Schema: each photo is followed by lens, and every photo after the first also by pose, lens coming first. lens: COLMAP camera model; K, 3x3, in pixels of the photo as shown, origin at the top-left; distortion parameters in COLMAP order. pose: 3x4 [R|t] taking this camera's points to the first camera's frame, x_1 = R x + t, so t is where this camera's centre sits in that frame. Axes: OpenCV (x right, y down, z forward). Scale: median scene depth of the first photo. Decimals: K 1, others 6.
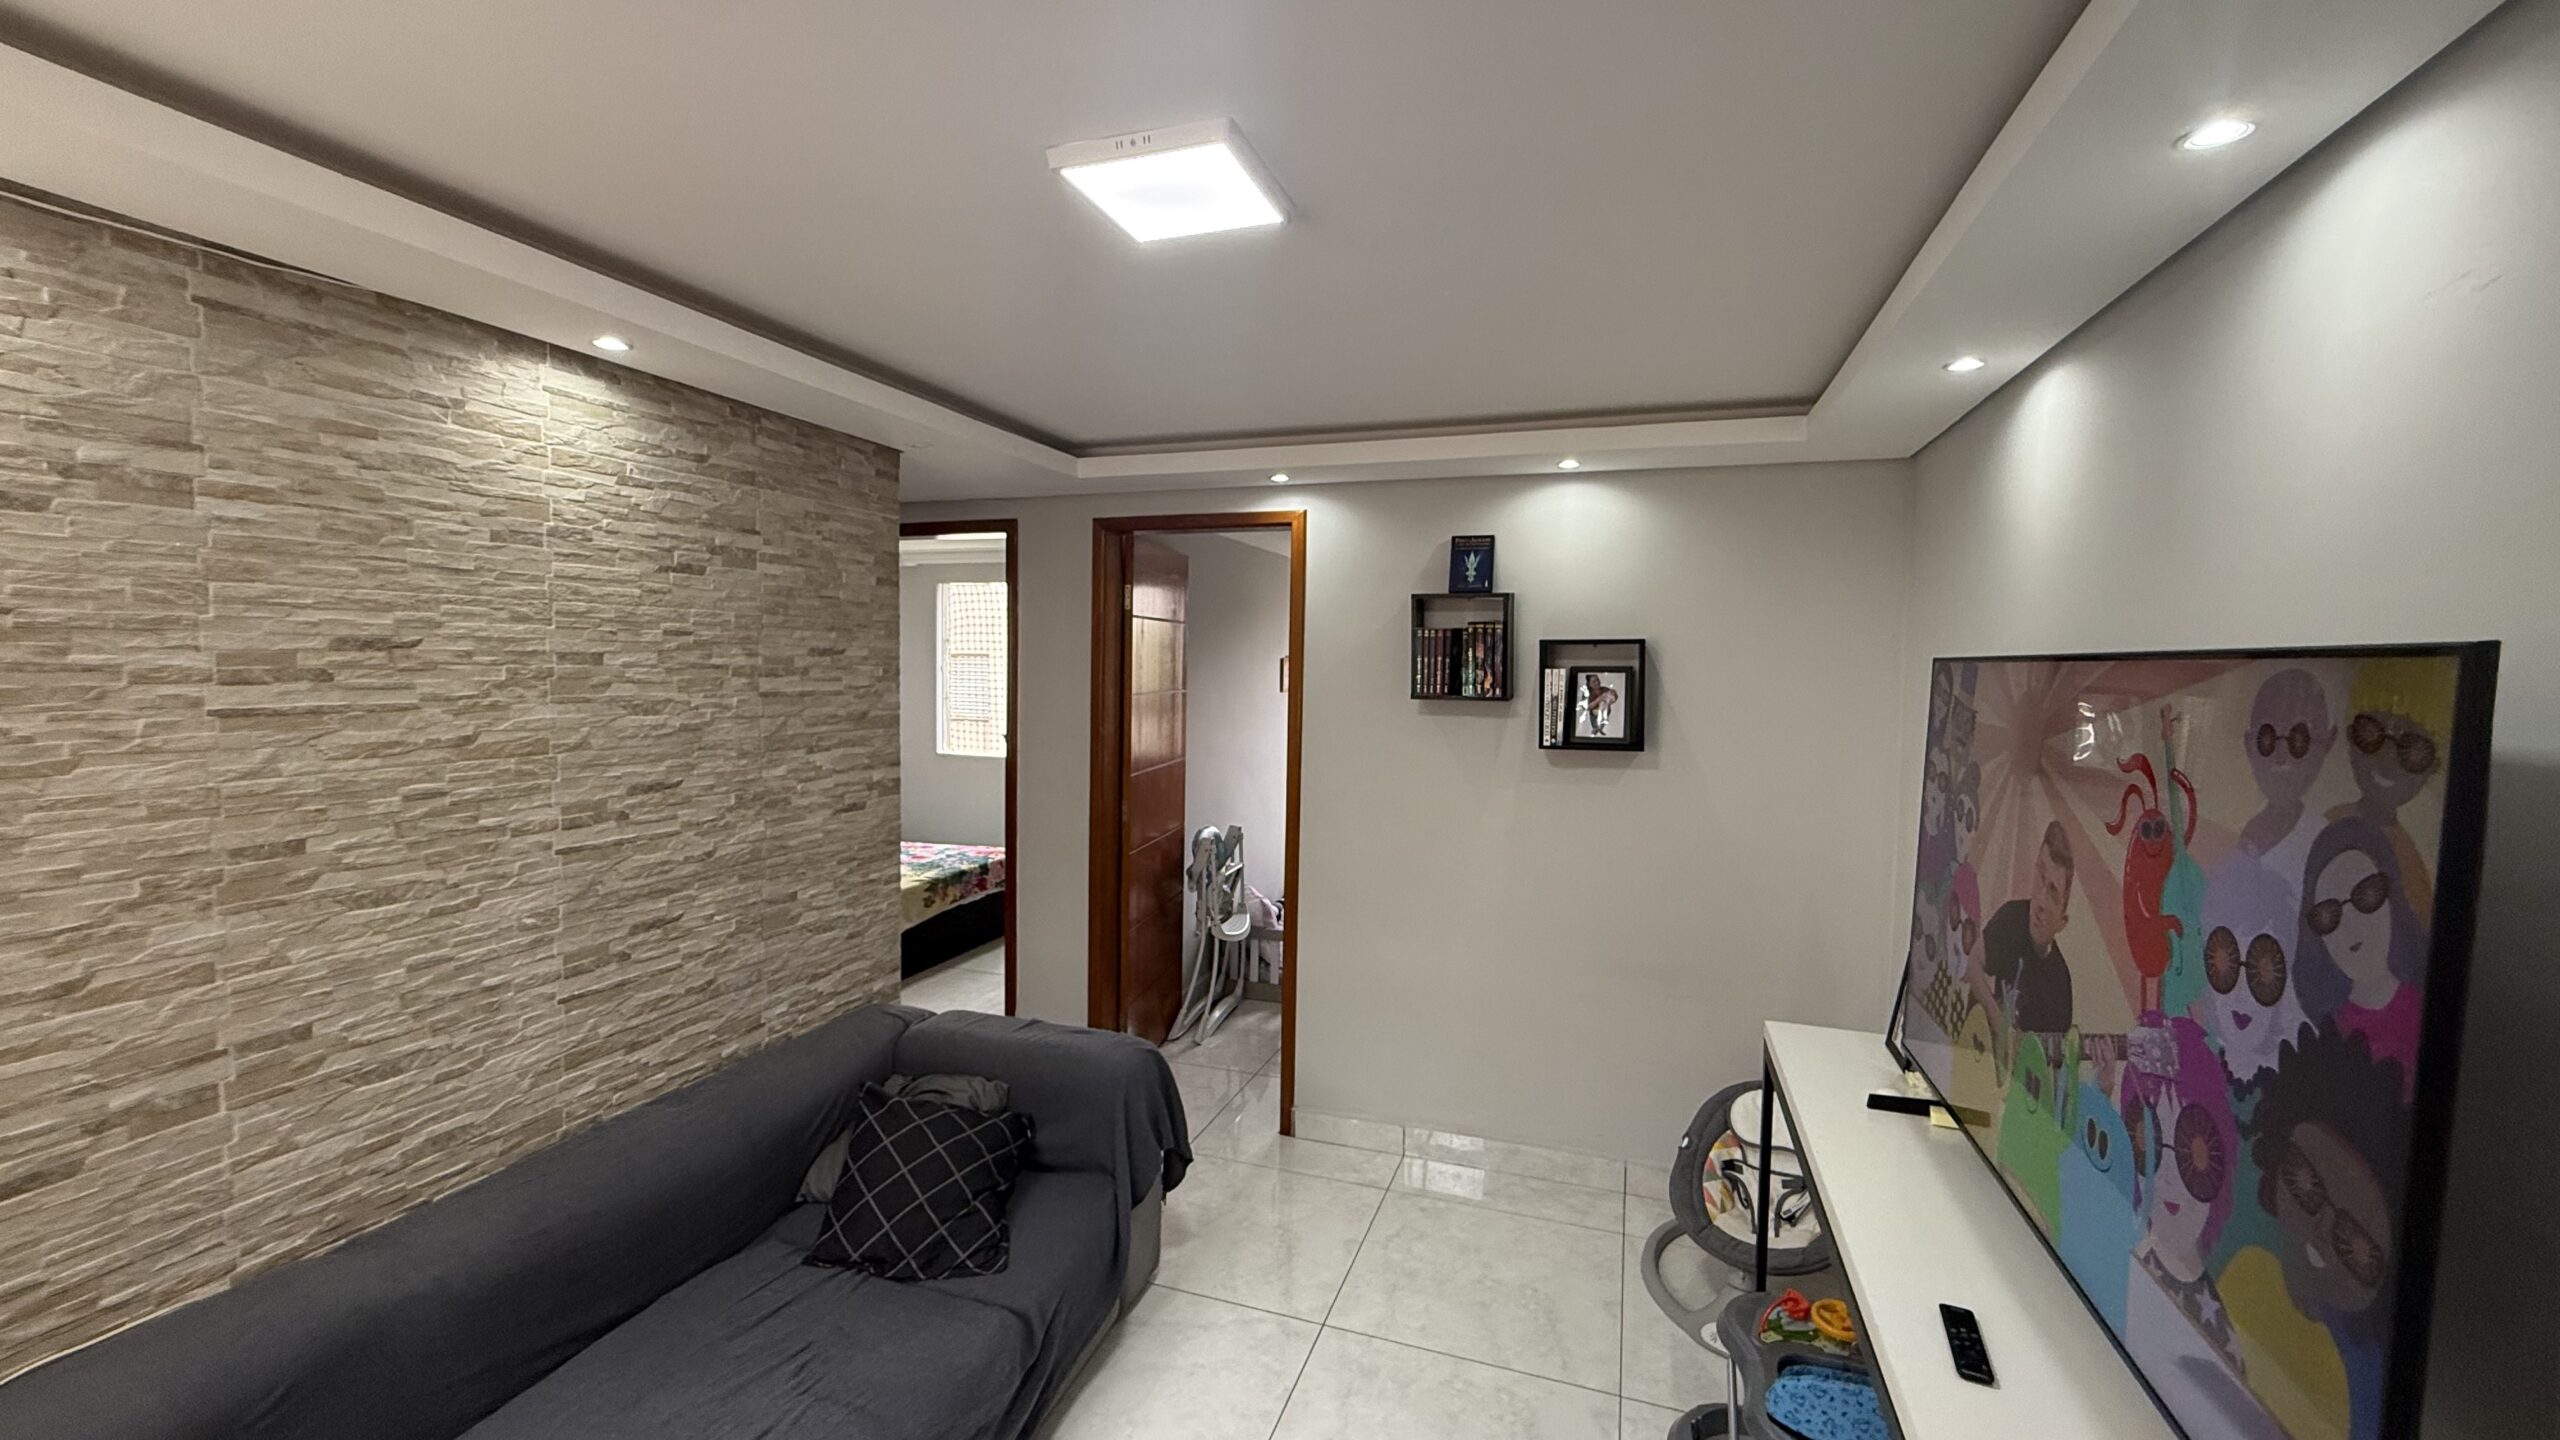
lens RADIAL K [[1022.4, 0, 1276.6], [0, 1022.4, 726.1], [0, 0, 1]] dist [0.000173, -0.000006]
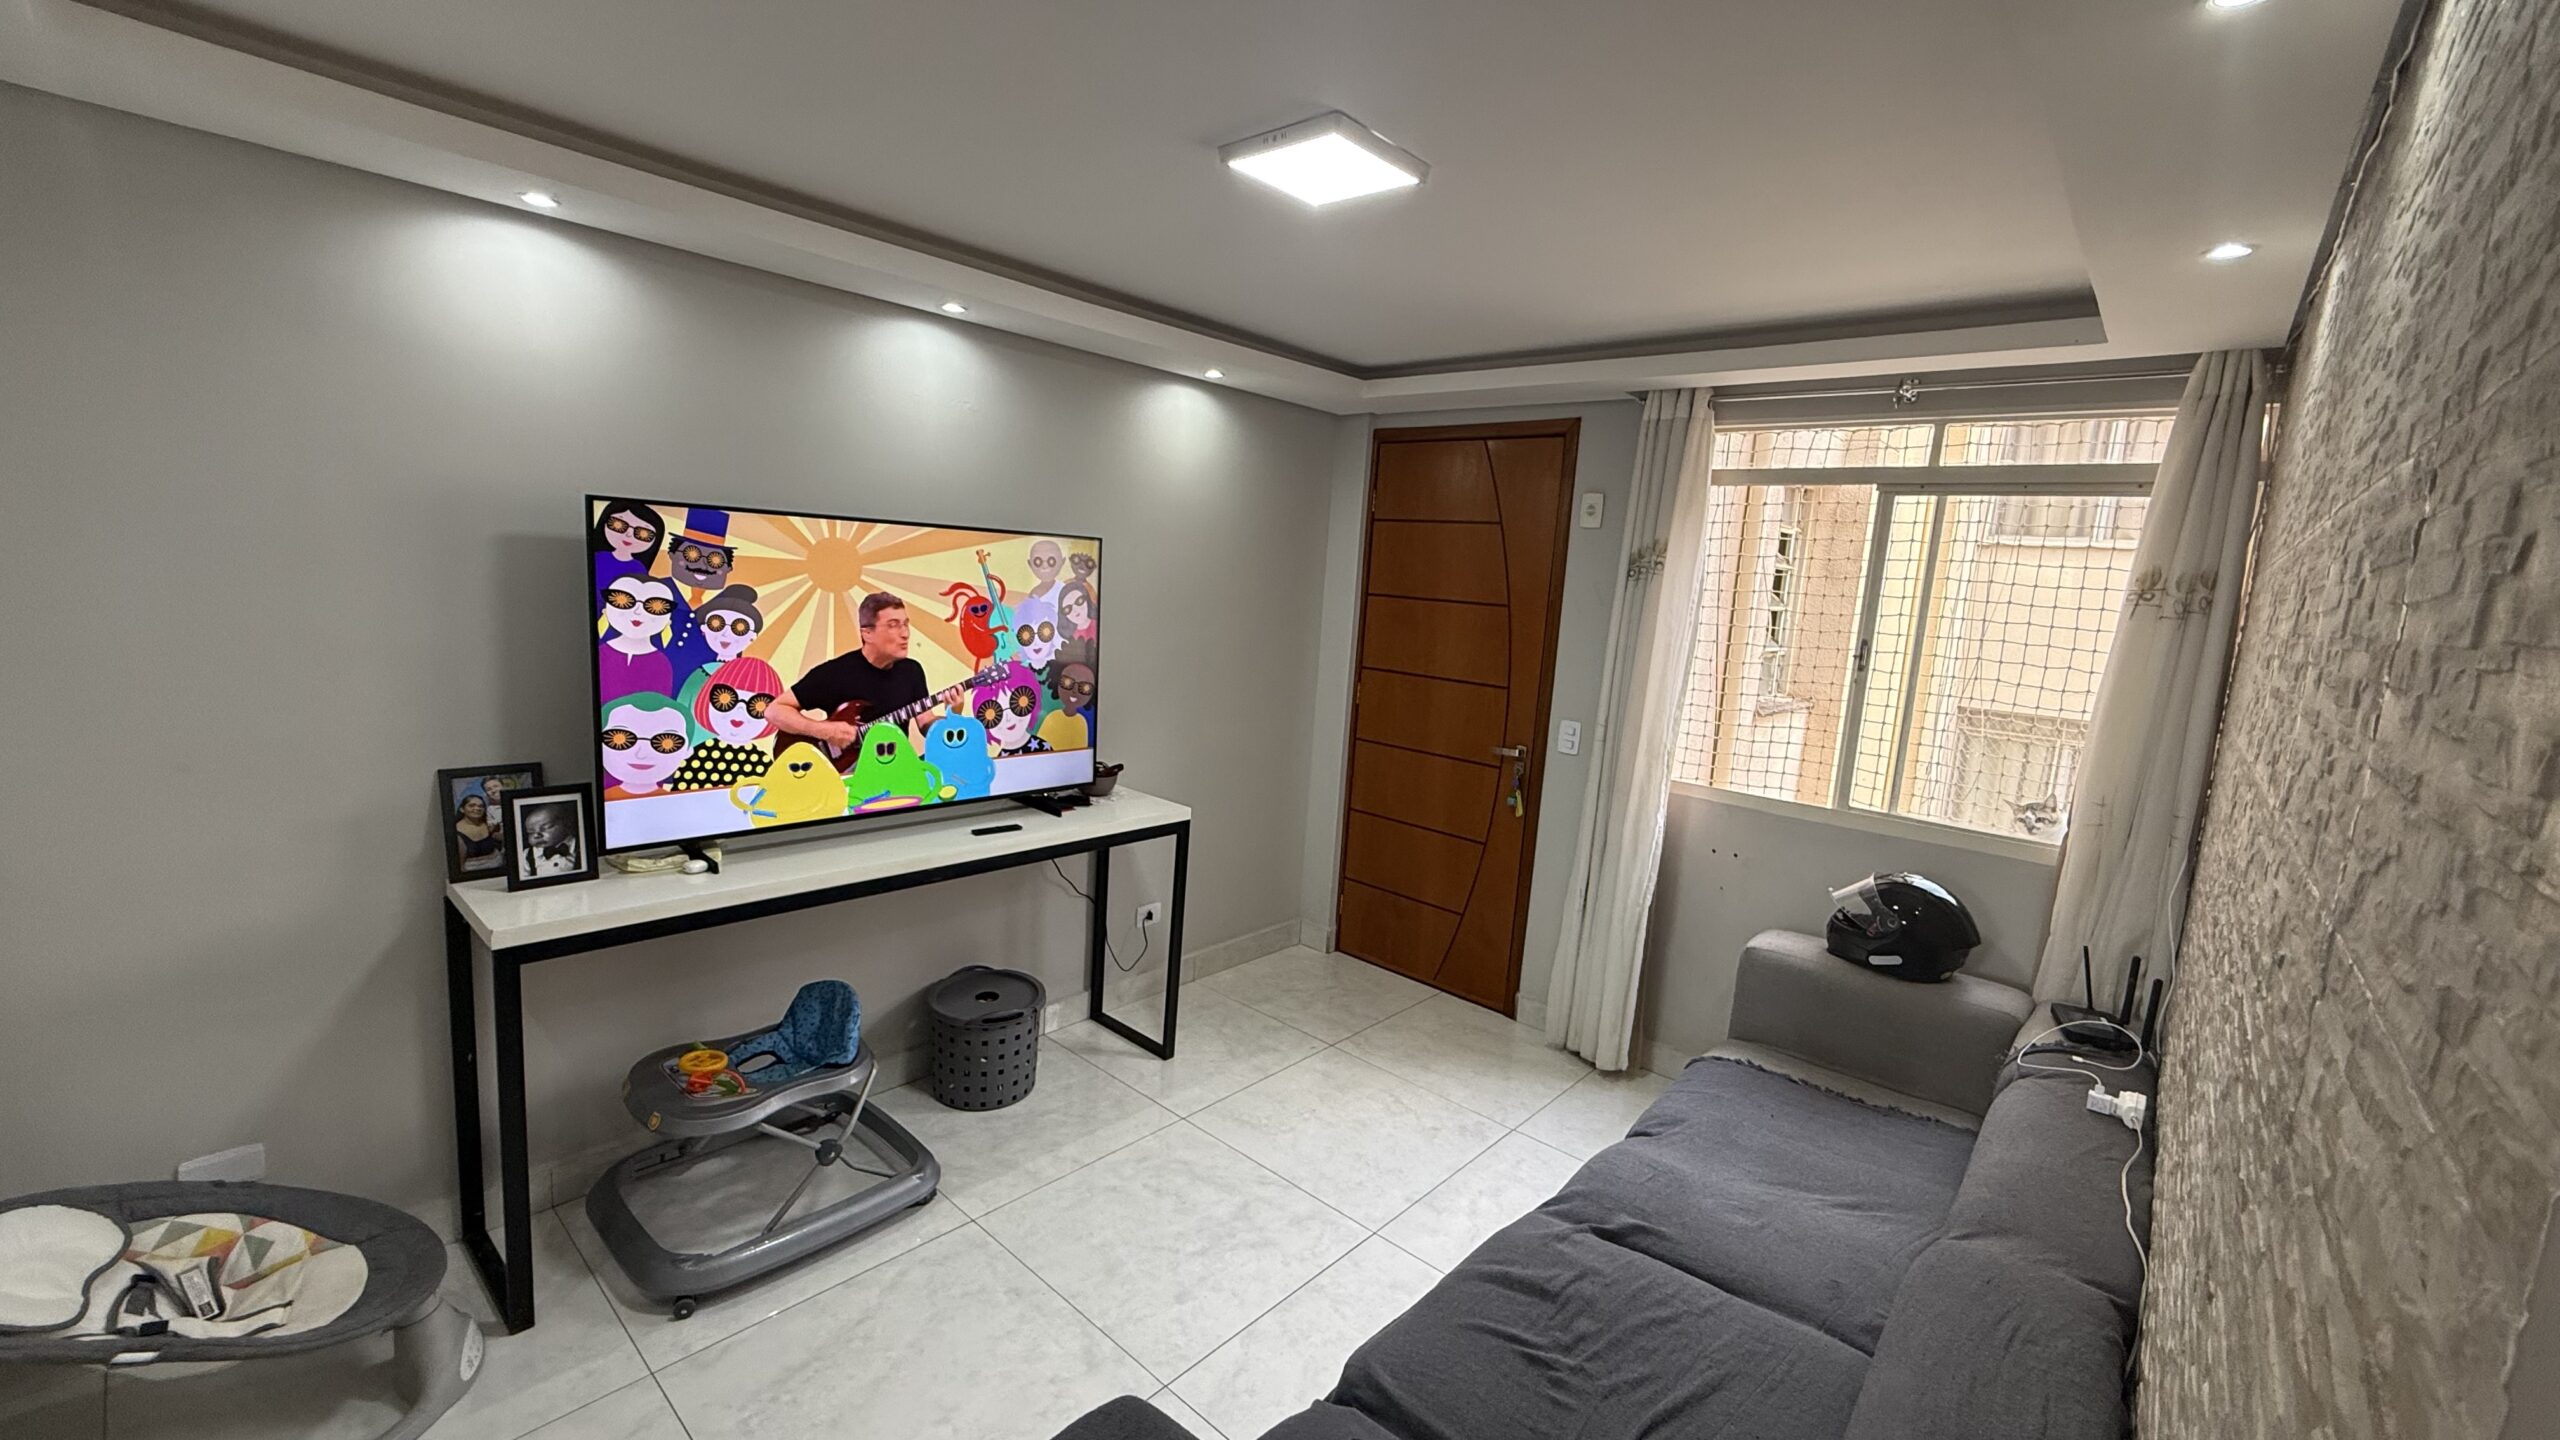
lens RADIAL K [[1022.4, 0, 1277.4], [0, 1022.4, 723.5], [0, 0, 1]] dist [0.000173, -0.000006]
pose [[-0.919632, -0.139487, 0.367180, -0.971847], [-0.062305, 0.974787, 0.214260, -0.227151], [-0.387808, 0.174163, -0.905136, 3.727349]]
